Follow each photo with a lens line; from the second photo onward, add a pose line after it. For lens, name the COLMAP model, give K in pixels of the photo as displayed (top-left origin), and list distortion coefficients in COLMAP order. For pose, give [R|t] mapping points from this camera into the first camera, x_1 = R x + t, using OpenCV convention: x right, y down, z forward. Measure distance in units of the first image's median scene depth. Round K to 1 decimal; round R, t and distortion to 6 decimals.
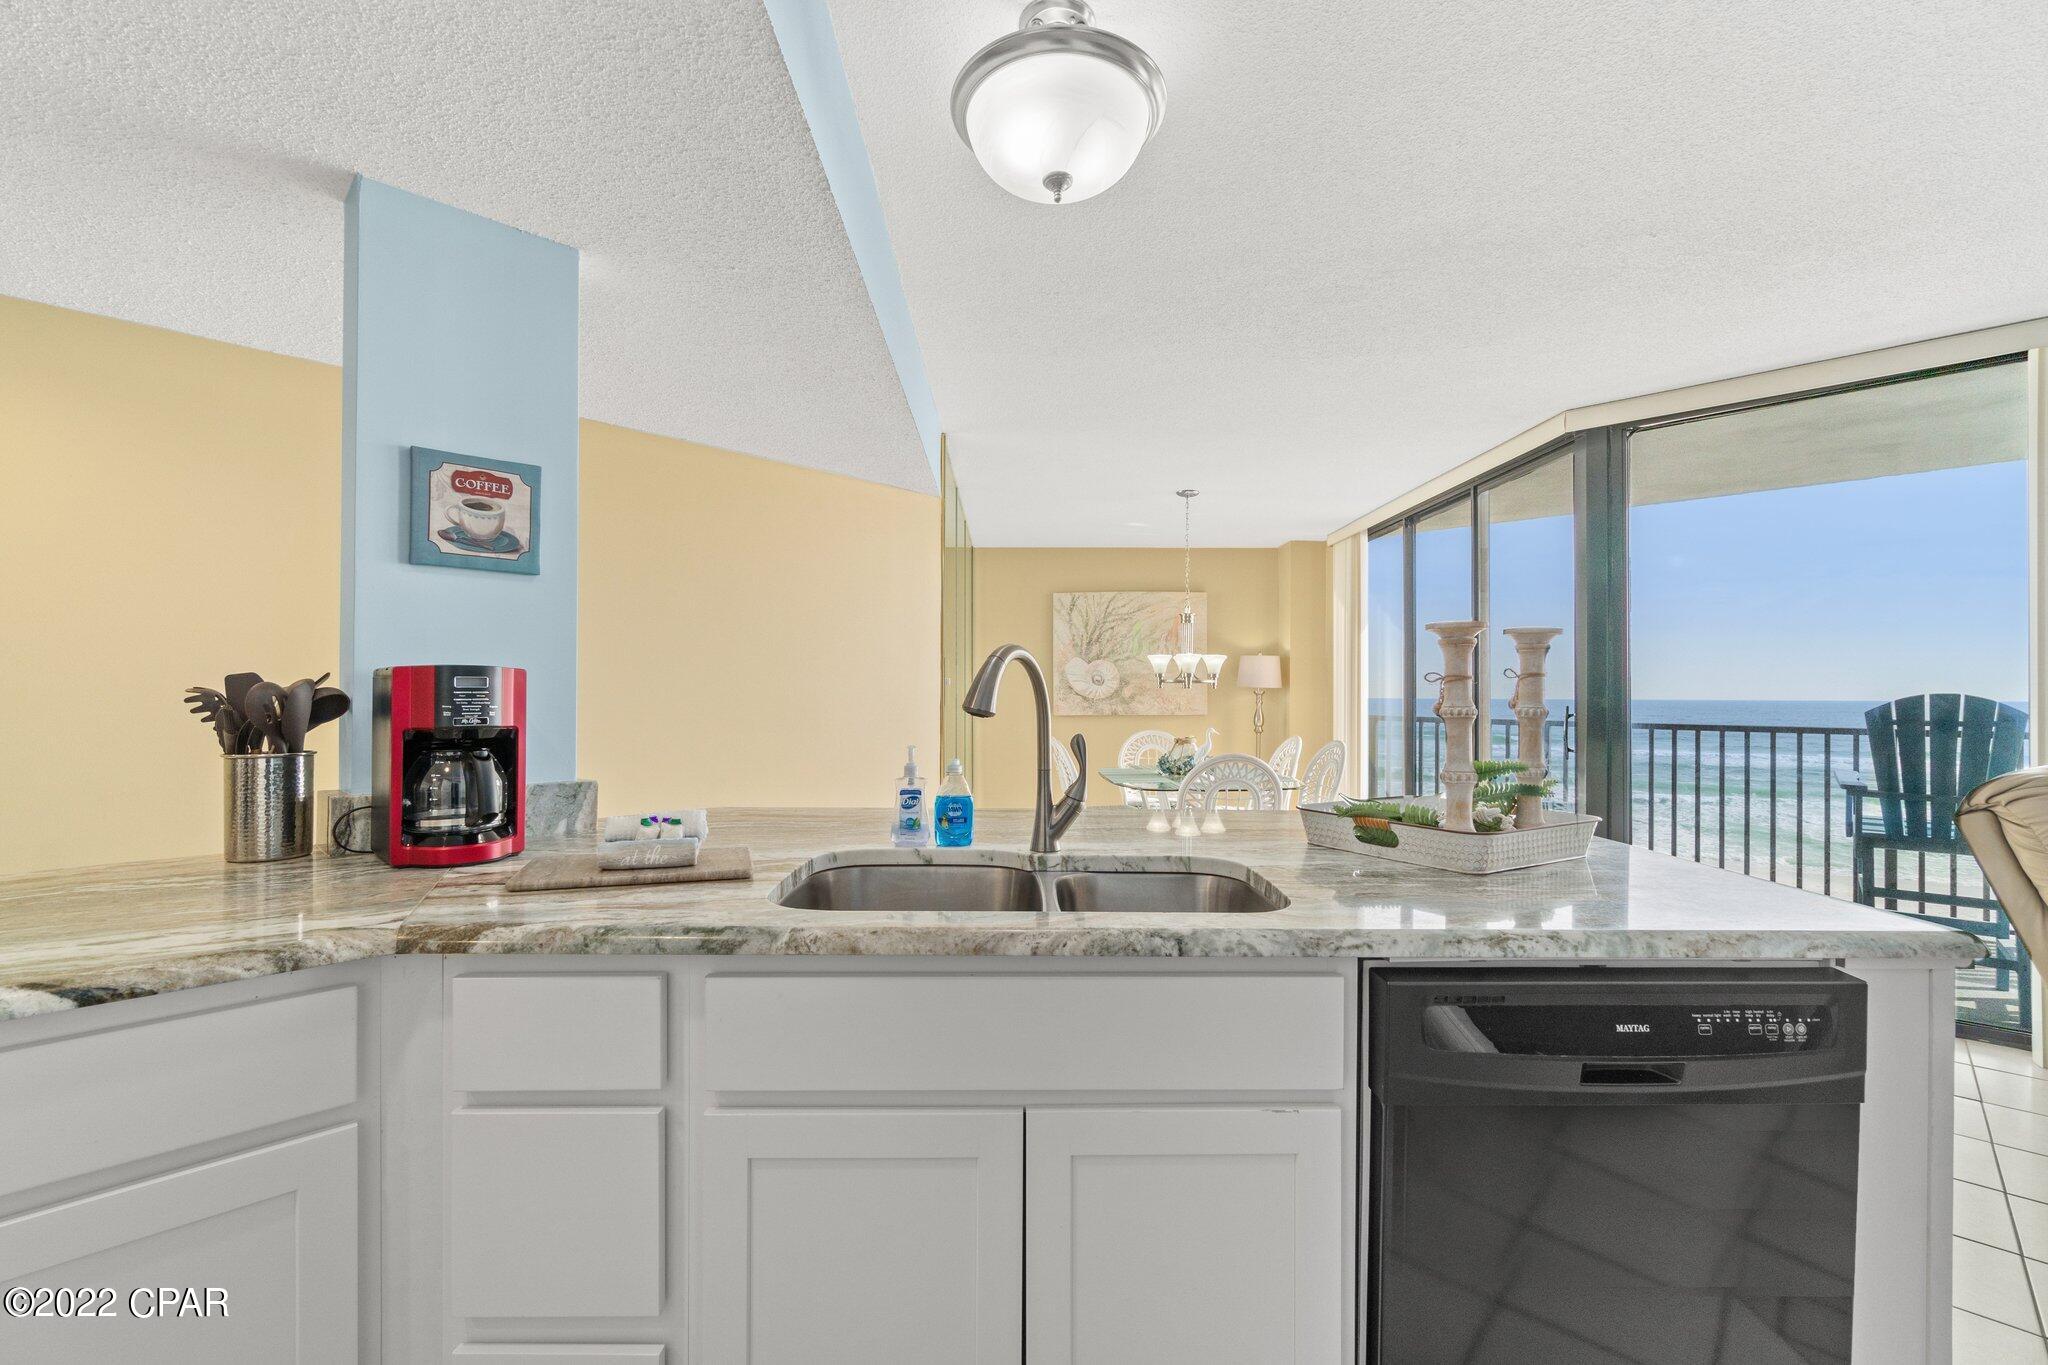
lens RADIAL K [[880.5, 0, 1025.6], [0, 880.5, 692.3], [0, 0, 1]] dist [-0.001441, 0.000622]
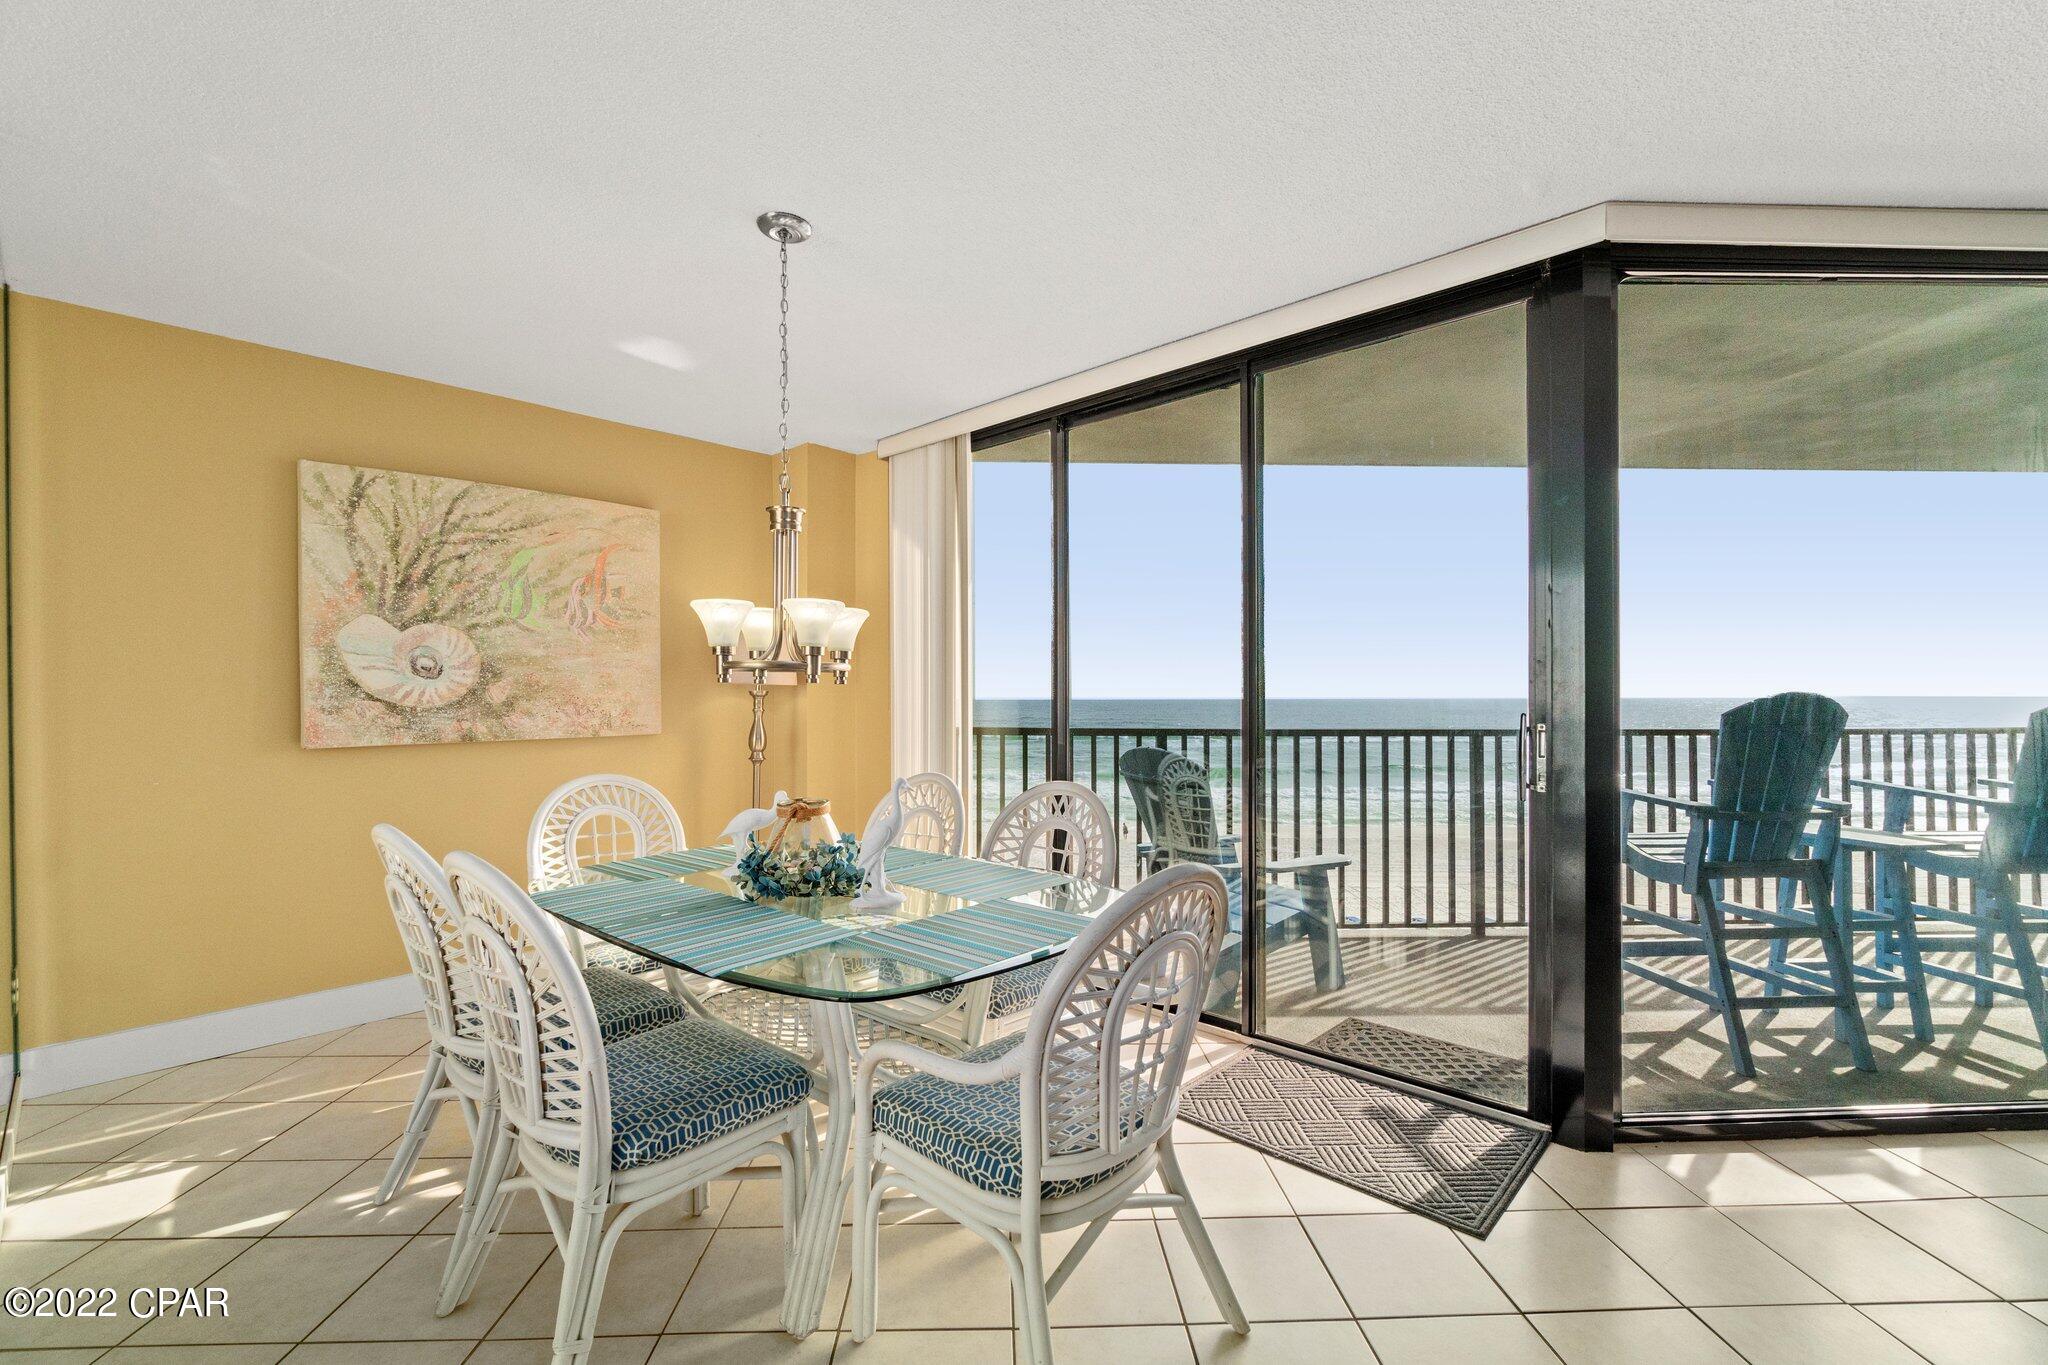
lens RADIAL K [[880.5, 0, 1025.6], [0, 880.5, 692.3], [0, 0, 1]] dist [-0.001441, 0.000622]
pose [[0.690272, -0.002353, 0.723546, -0.120656], [0.003440, 0.999994, -0.000030, 0.001122], [-0.723542, 0.002509, 0.690276, 1.637298]]
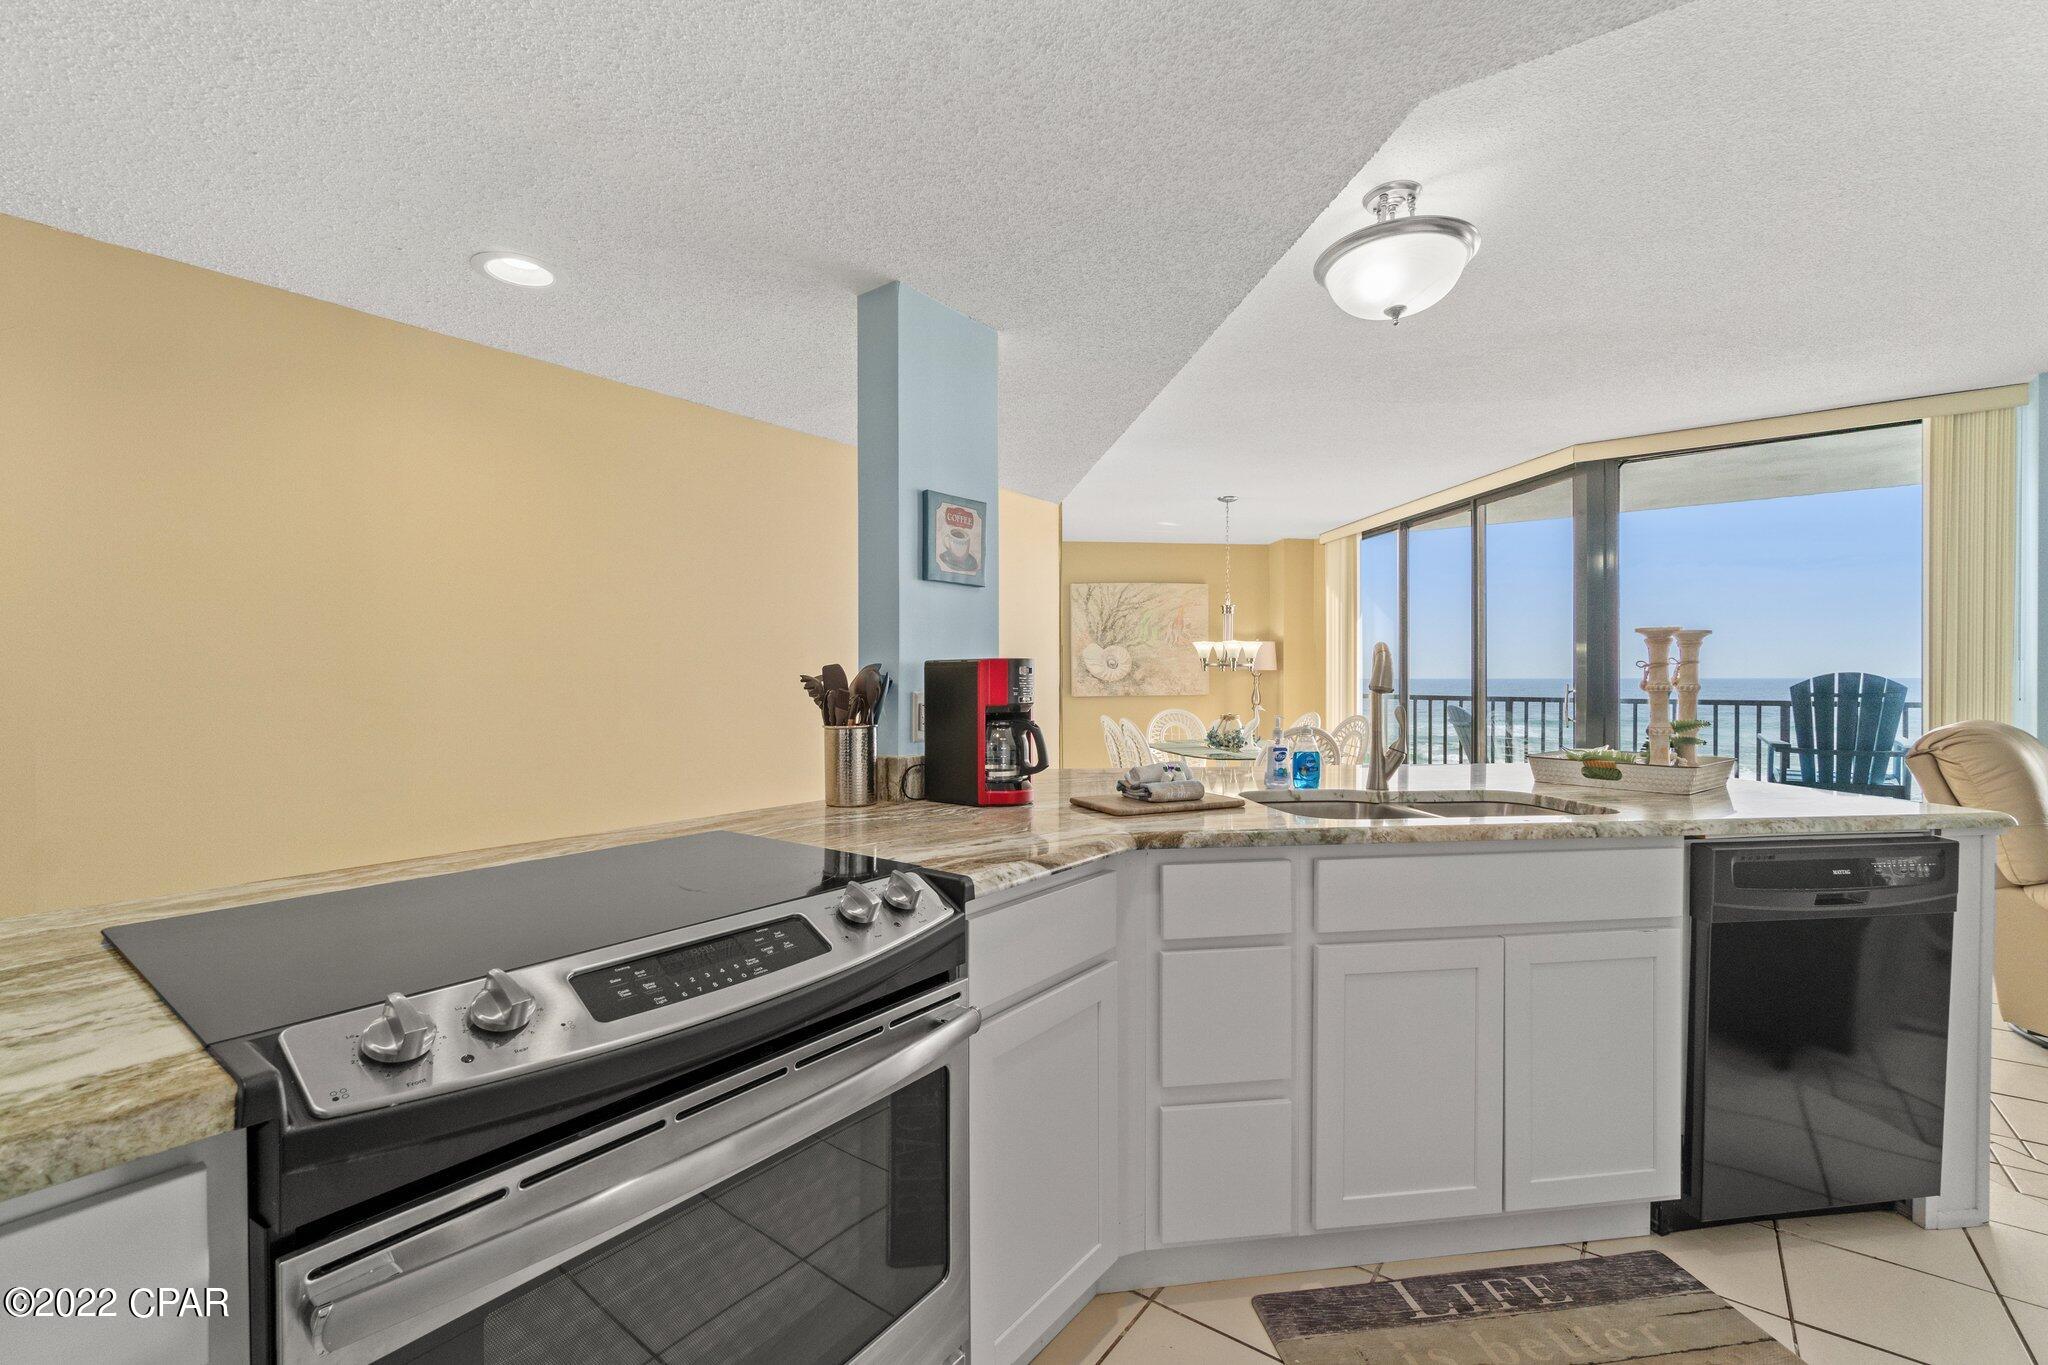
lens RADIAL K [[883.8, 0, 1022.7], [0, 883.8, 681.0], [0, 0, 1]] dist [-0.006274, -0.000456]
pose [[0.992660, -0.006639, 0.120760, -0.570680], [0.005857, 0.999960, 0.006829, -0.003201], [-0.120800, -0.006072, 0.992658, -0.256416]]
